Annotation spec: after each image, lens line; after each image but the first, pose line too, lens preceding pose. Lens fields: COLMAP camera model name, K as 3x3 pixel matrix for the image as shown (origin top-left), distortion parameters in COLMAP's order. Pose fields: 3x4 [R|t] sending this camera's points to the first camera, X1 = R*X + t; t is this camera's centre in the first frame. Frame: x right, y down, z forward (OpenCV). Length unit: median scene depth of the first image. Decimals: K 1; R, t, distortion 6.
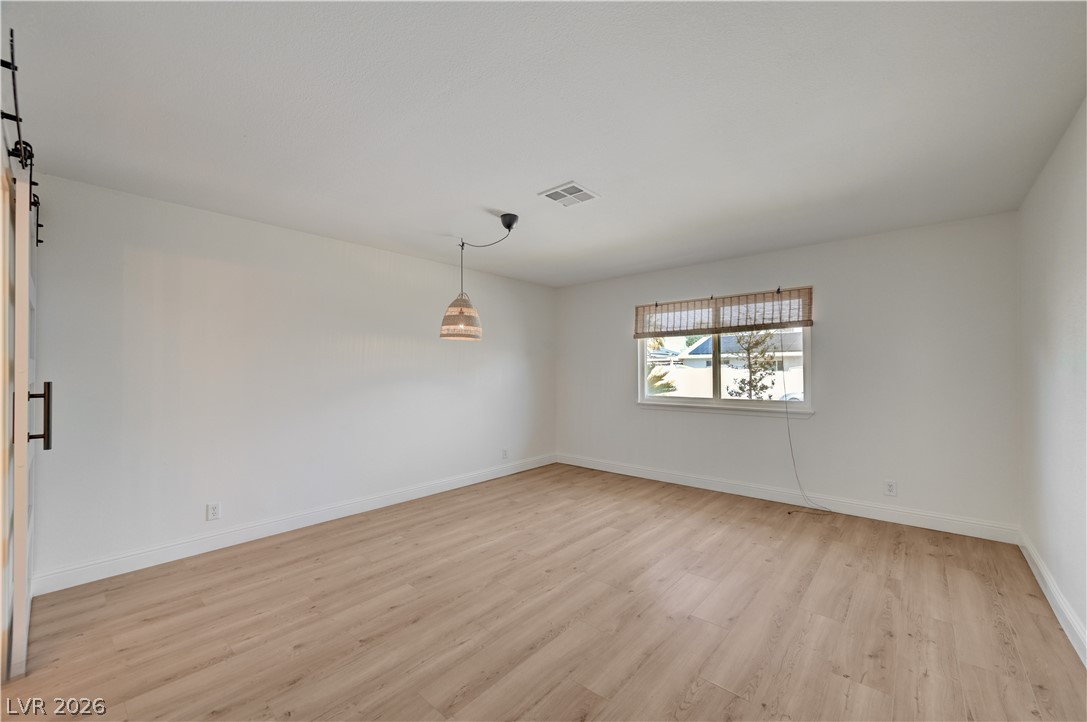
lens RADIAL K [[438.4, 0, 548.3], [0, 438.4, 373.7], [0, 0, 1]] dist [-0.001480, 0.000419]
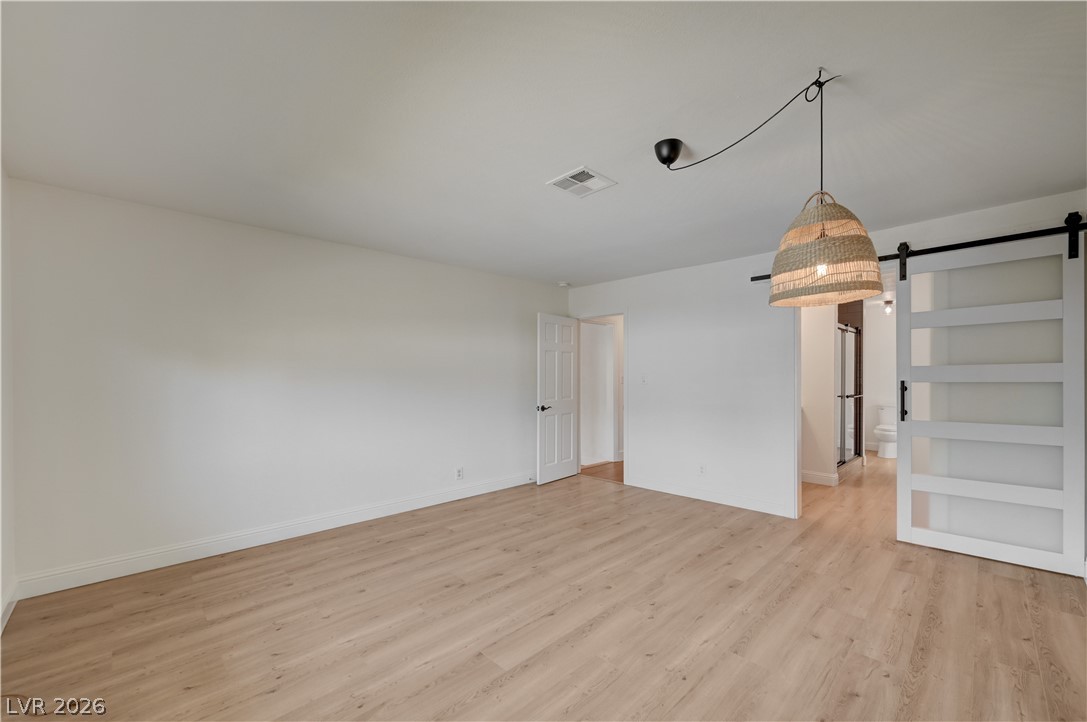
lens RADIAL K [[438.4, 0, 548.3], [0, 438.4, 373.7], [0, 0, 1]] dist [-0.001480, 0.000419]
pose [[-0.997355, 0.010700, 0.071892, 0.057050], [0.010252, 0.999926, -0.006588, -0.006652], [-0.071957, -0.005834, -0.997391, 1.975418]]
